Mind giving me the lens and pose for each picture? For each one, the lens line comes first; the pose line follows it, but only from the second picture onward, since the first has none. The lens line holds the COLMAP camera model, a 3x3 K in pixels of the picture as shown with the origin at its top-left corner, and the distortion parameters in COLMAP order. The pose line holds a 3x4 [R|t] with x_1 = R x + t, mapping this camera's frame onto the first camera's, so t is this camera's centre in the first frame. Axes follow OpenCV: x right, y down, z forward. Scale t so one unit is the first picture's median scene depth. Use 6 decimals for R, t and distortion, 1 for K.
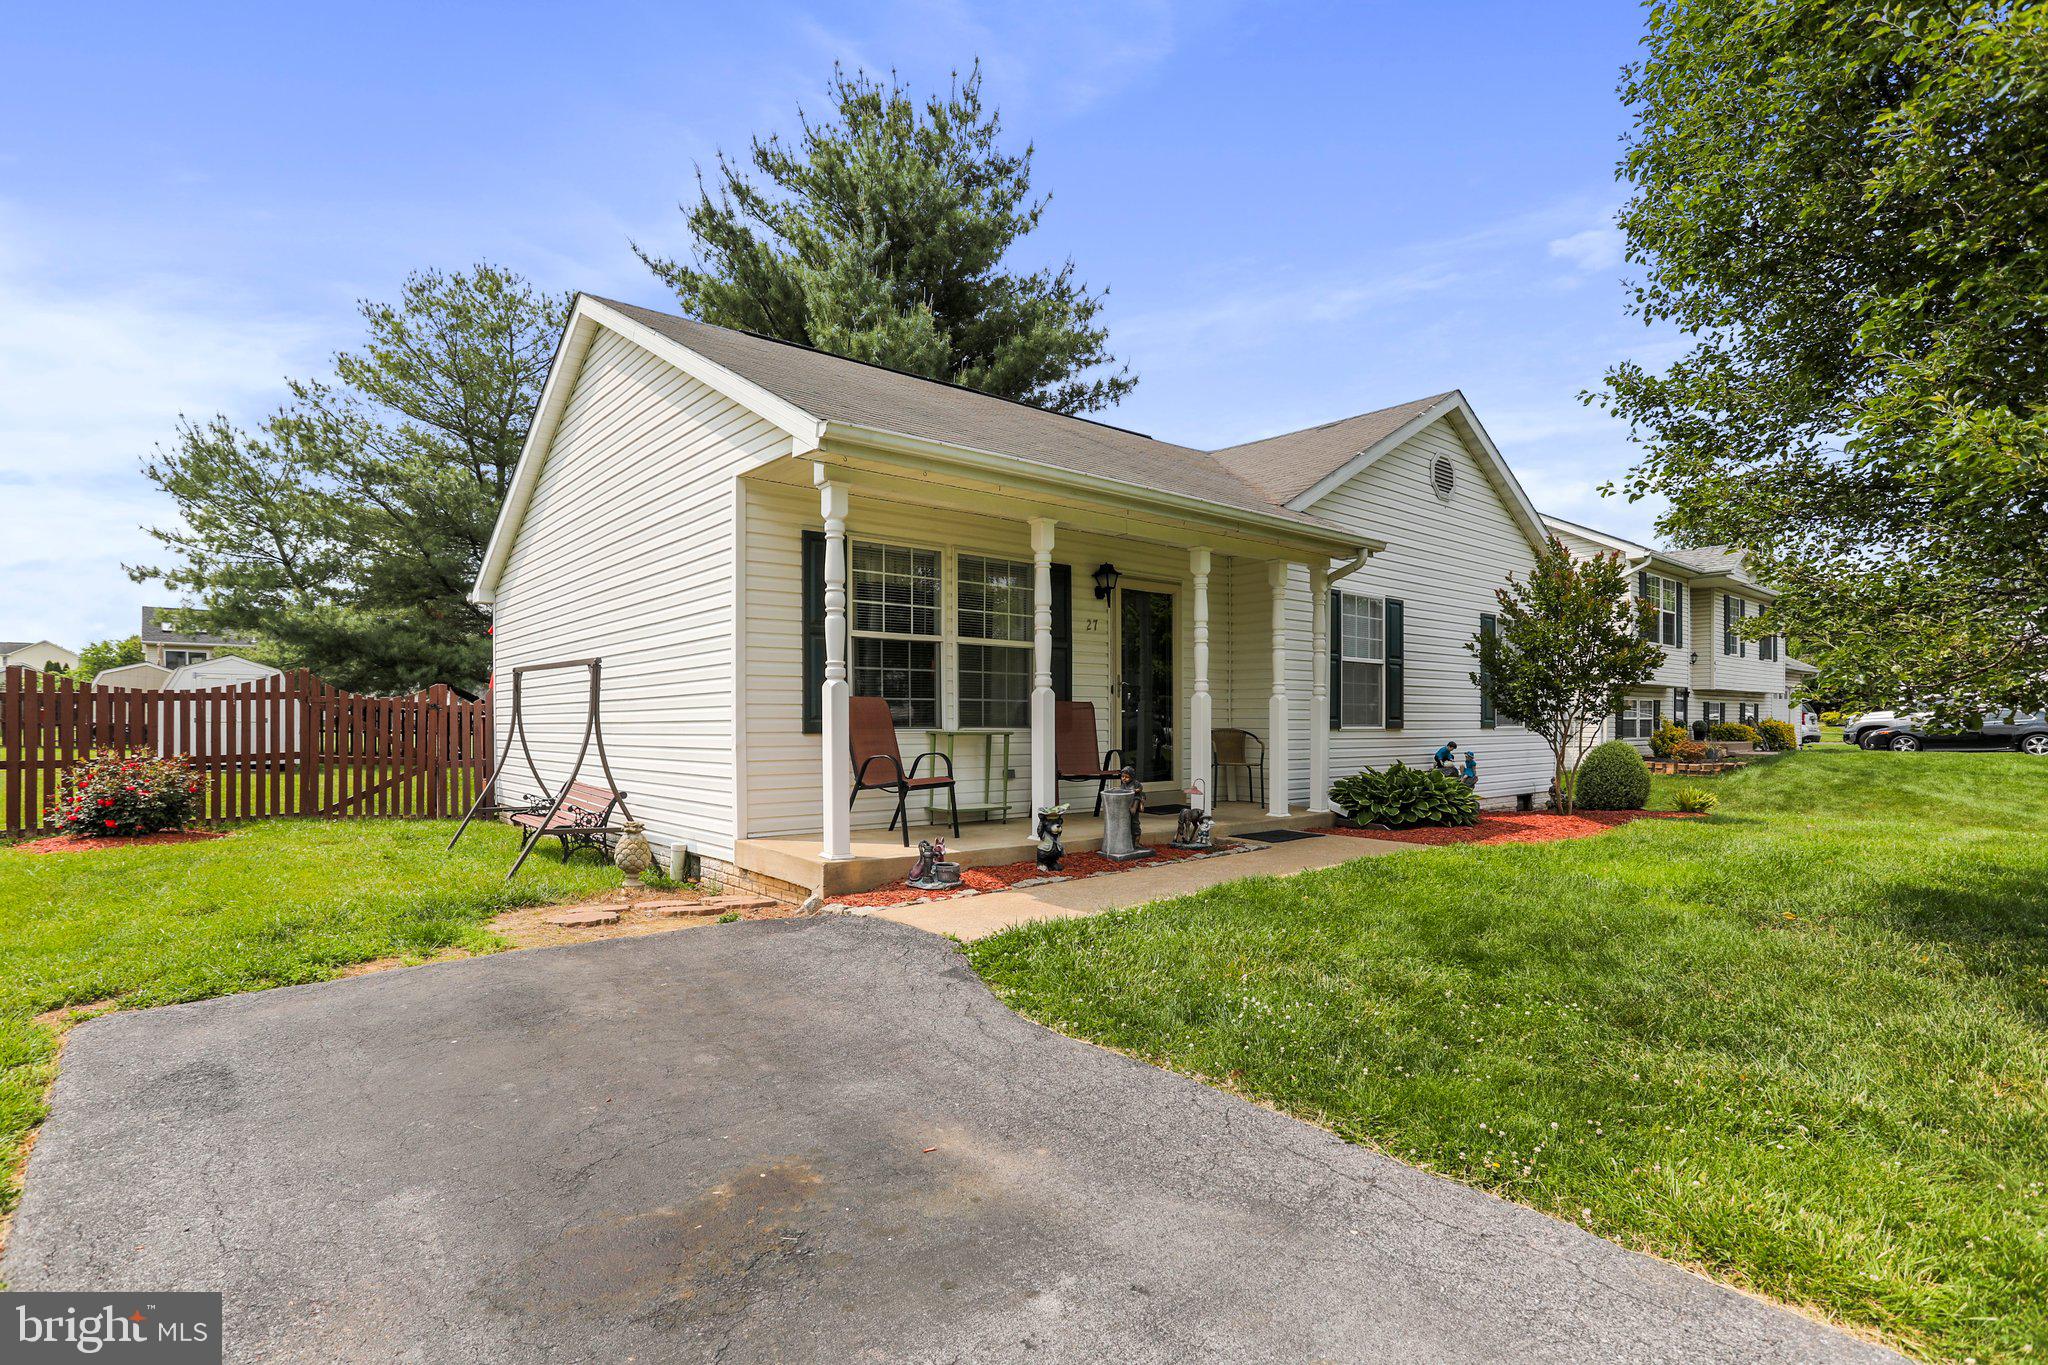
lens RADIAL K [[1003.0, 0, 1051.8], [0, 1003.0, 739.2], [0, 0, 1]] dist [-0.022671, 0.005513]
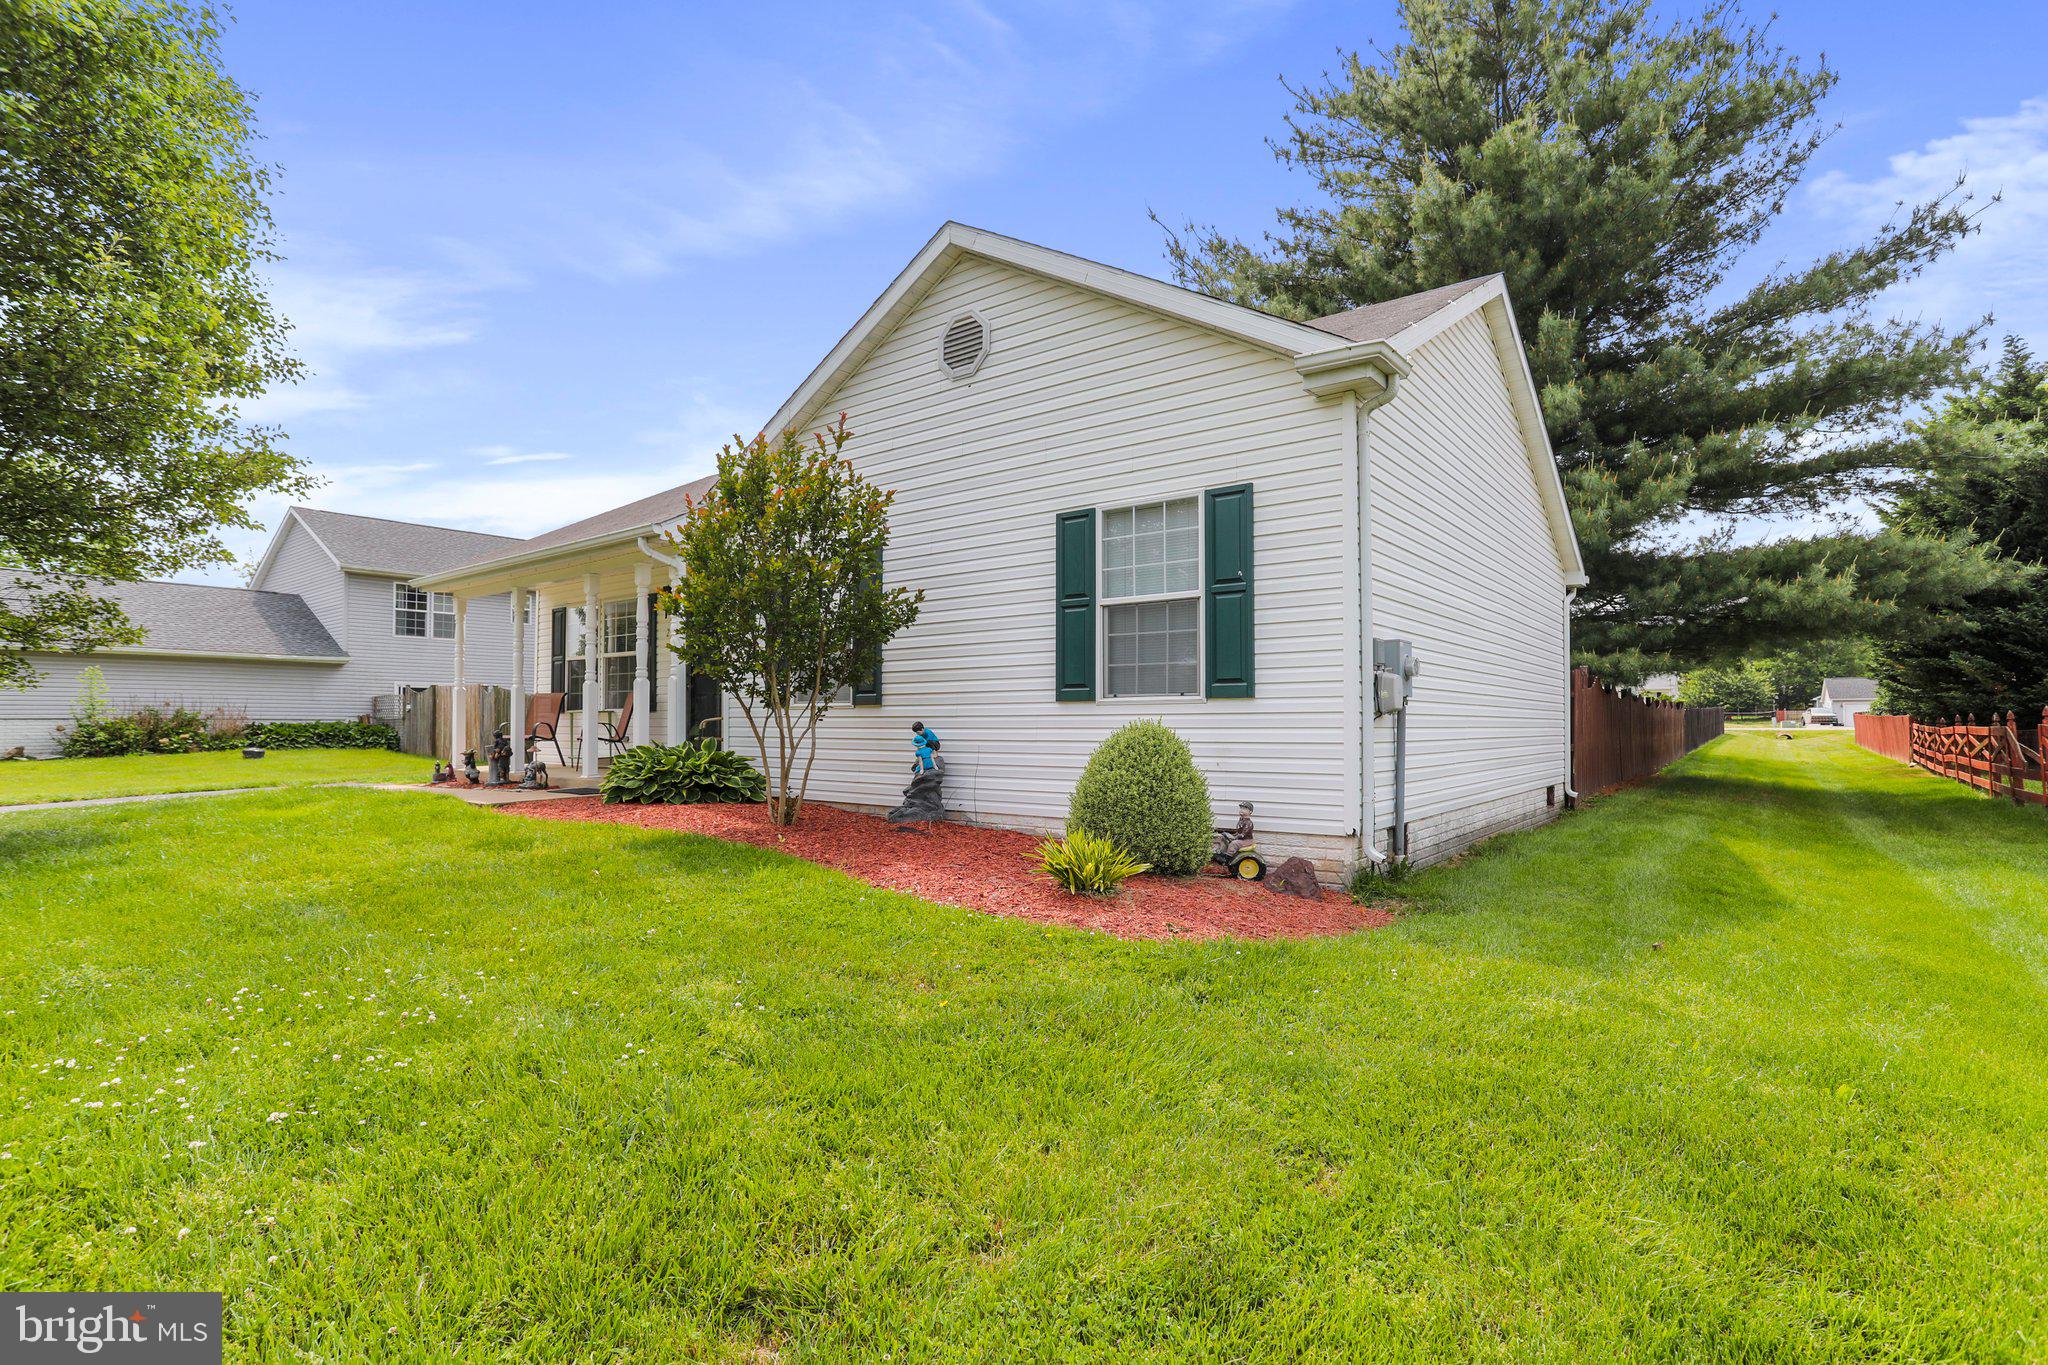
lens RADIAL K [[1003.0, 0, 1023.0], [0, 1003.0, 694.0], [0, 0, 1]] dist [-0.022671, 0.005513]
pose [[0.184592, -0.006967, -0.982791, 0.947143], [0.008475, 0.999949, -0.005497, -0.011200], [0.982779, -0.007315, 0.184642, 0.787415]]
